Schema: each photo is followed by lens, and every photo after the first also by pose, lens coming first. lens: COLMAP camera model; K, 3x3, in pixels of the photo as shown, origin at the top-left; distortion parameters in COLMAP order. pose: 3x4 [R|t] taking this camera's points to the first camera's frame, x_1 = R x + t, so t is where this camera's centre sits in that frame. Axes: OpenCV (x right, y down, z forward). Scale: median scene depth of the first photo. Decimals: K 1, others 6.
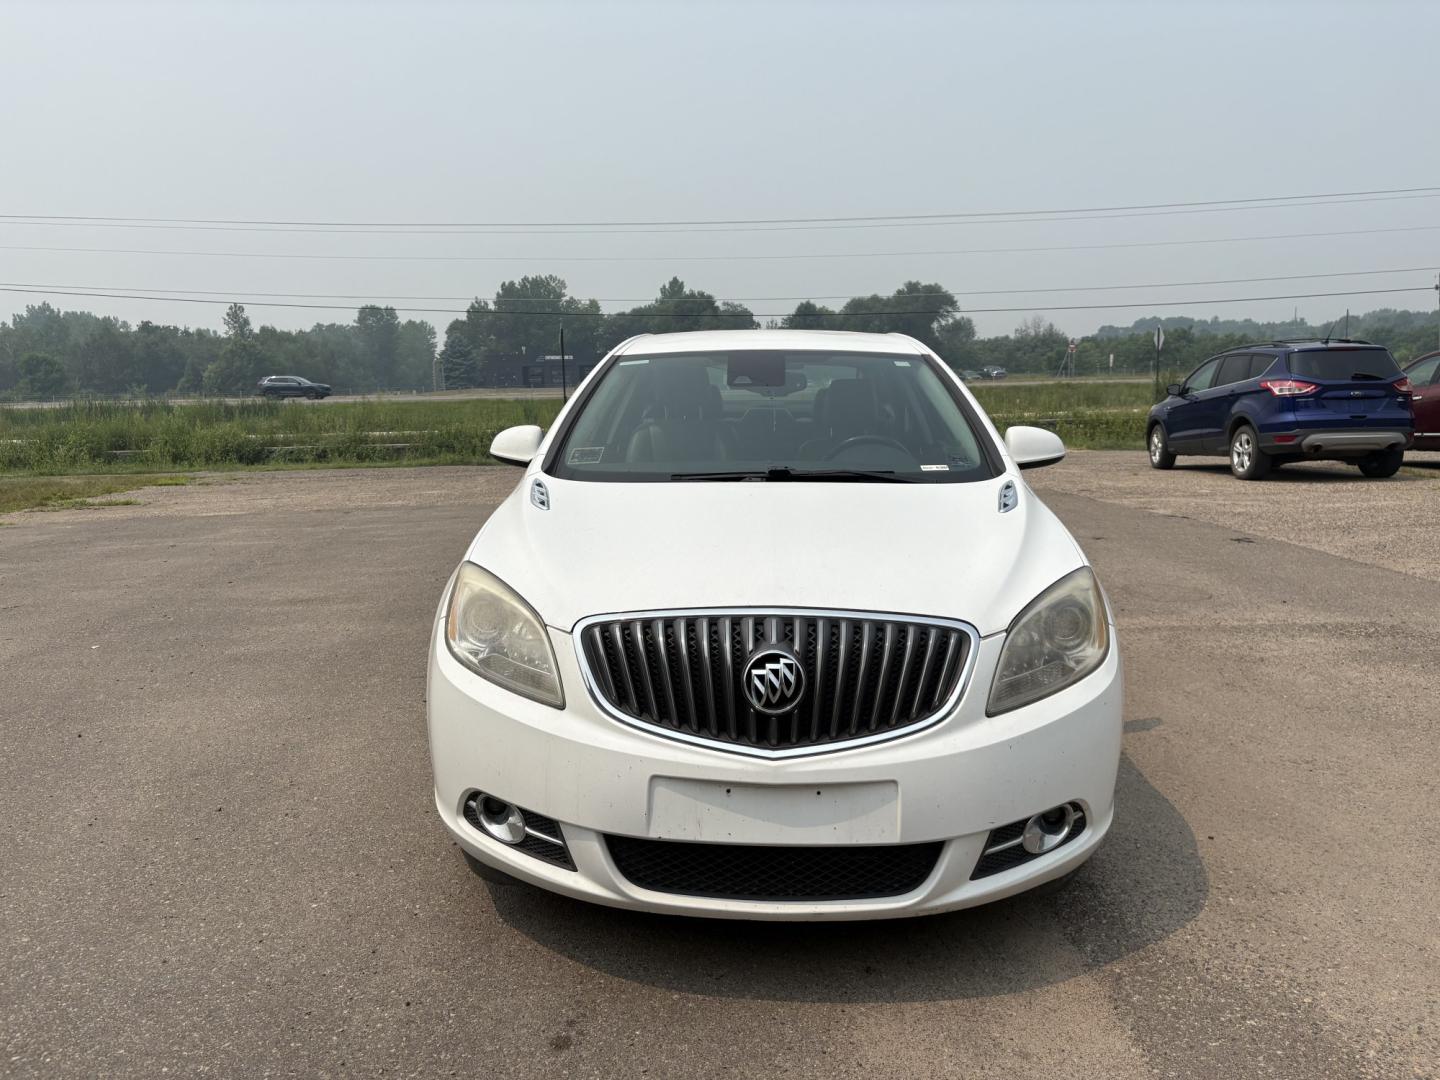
lens RADIAL K [[1085.0, 0, 721.3], [0, 1085.0, 507.3], [0, 0, 1]] dist [0.037455, -0.035188]
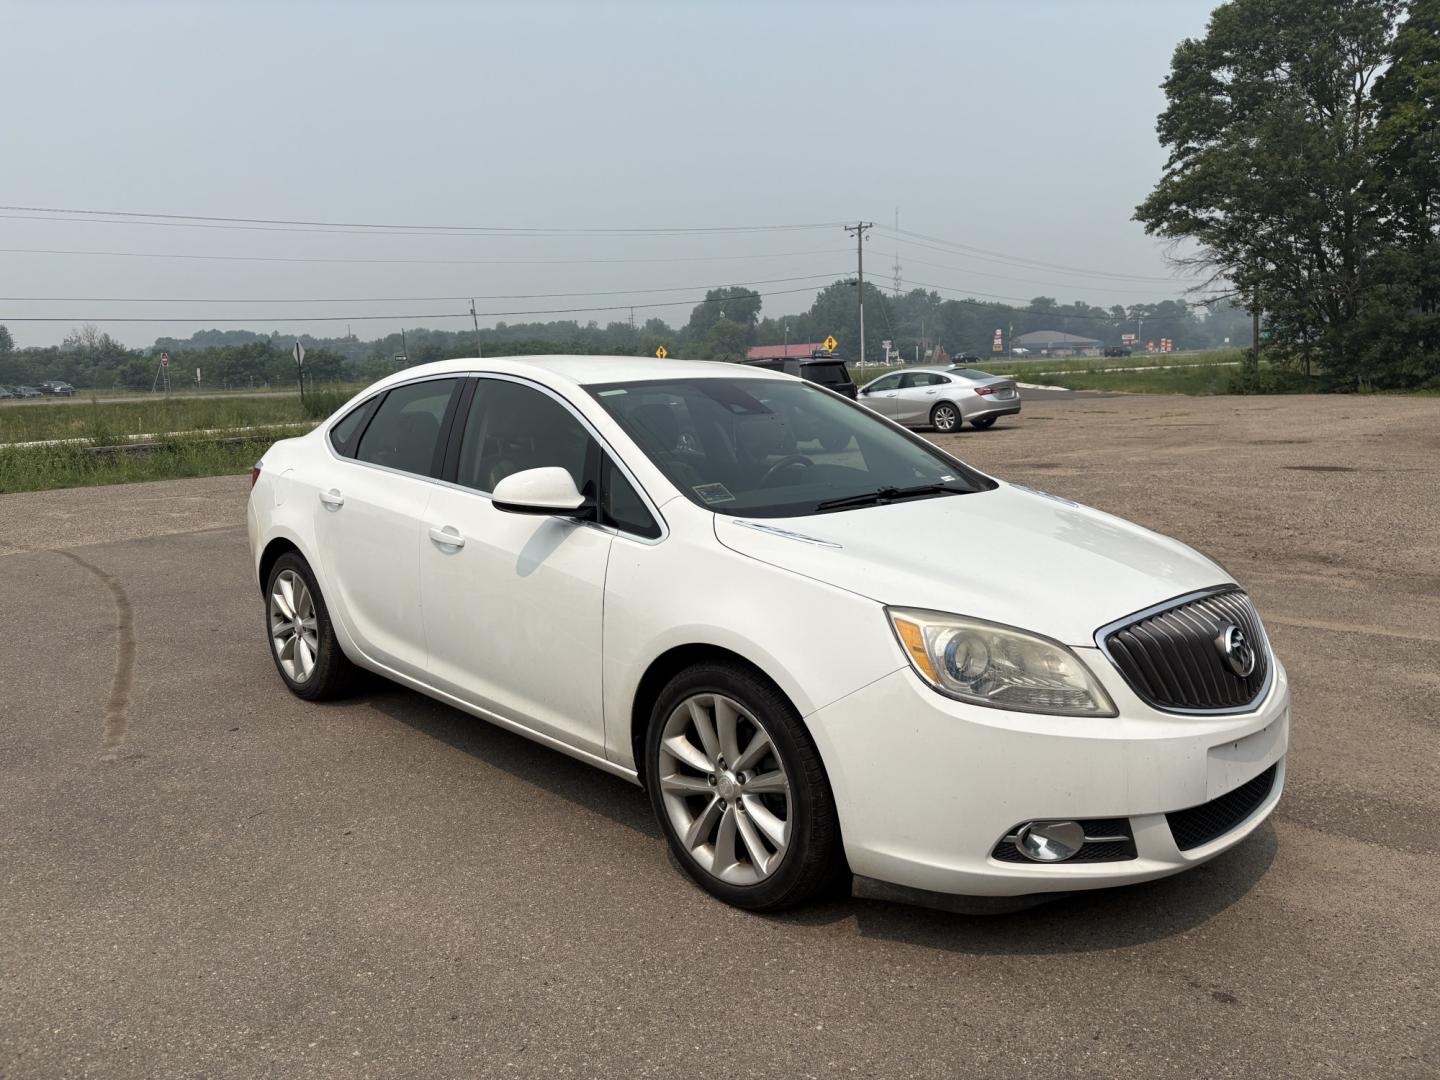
lens RADIAL K [[1085.0, 0, 711.7], [0, 1085.0, 524.7], [0, 0, 1]] dist [0.037455, -0.035188]
pose [[0.706504, -0.101640, 0.700372, -1.151409], [0.099520, 0.994068, 0.043871, -0.087960], [-0.700677, 0.038706, 0.712428, 0.499433]]
